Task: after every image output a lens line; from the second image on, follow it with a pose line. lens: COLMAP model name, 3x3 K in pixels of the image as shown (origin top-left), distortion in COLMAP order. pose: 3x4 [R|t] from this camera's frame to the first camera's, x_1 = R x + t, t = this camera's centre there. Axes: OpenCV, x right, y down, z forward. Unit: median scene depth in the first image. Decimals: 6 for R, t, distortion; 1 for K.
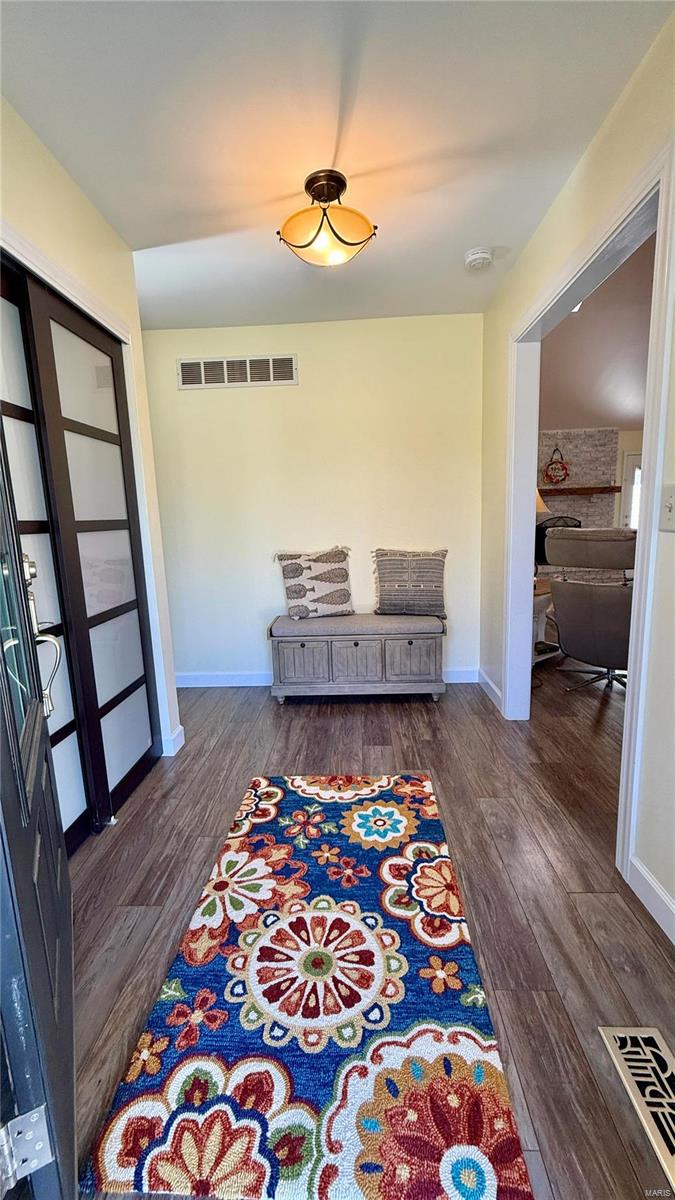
lens RADIAL K [[476.3, 0, 340.5], [0, 476.3, 598.6], [0, 0, 1]] dist [0.001887, 0.000170]
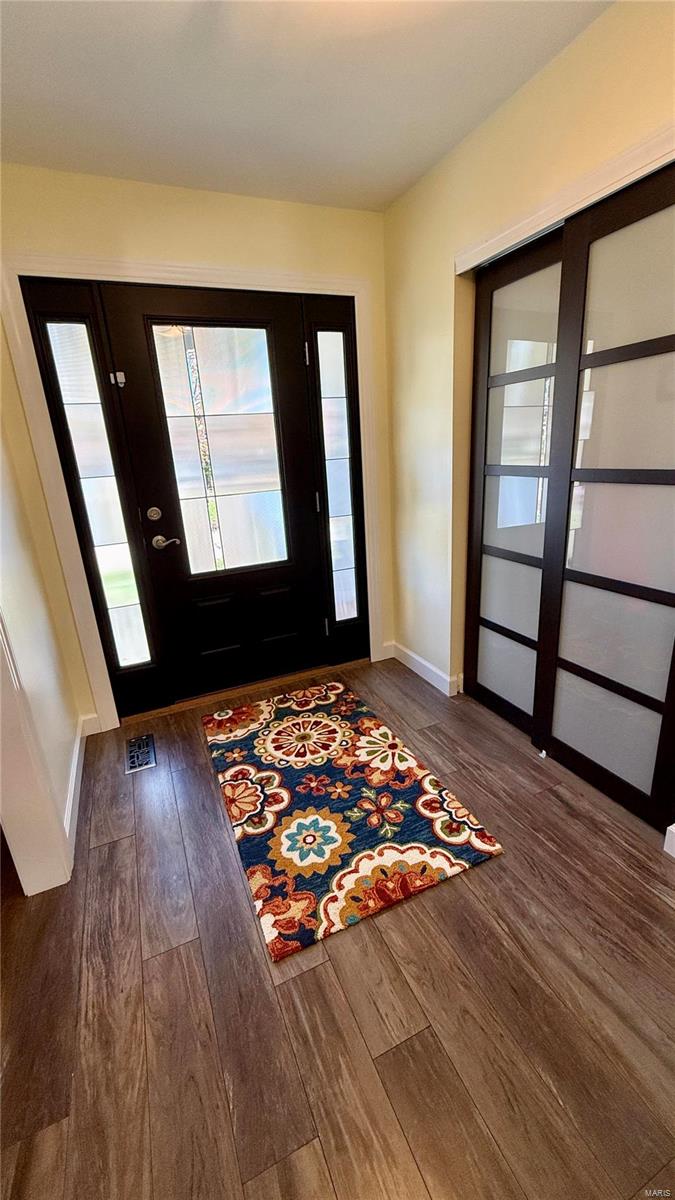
lens RADIAL K [[476.3, 0, 341.2], [0, 476.3, 597.3], [0, 0, 1]] dist [0.001887, 0.000170]
pose [[-0.891782, 0.218164, -0.396395, 0.323742], [0.013968, 0.888936, 0.457818, -0.404555], [0.452249, 0.402737, -0.795785, 1.753310]]
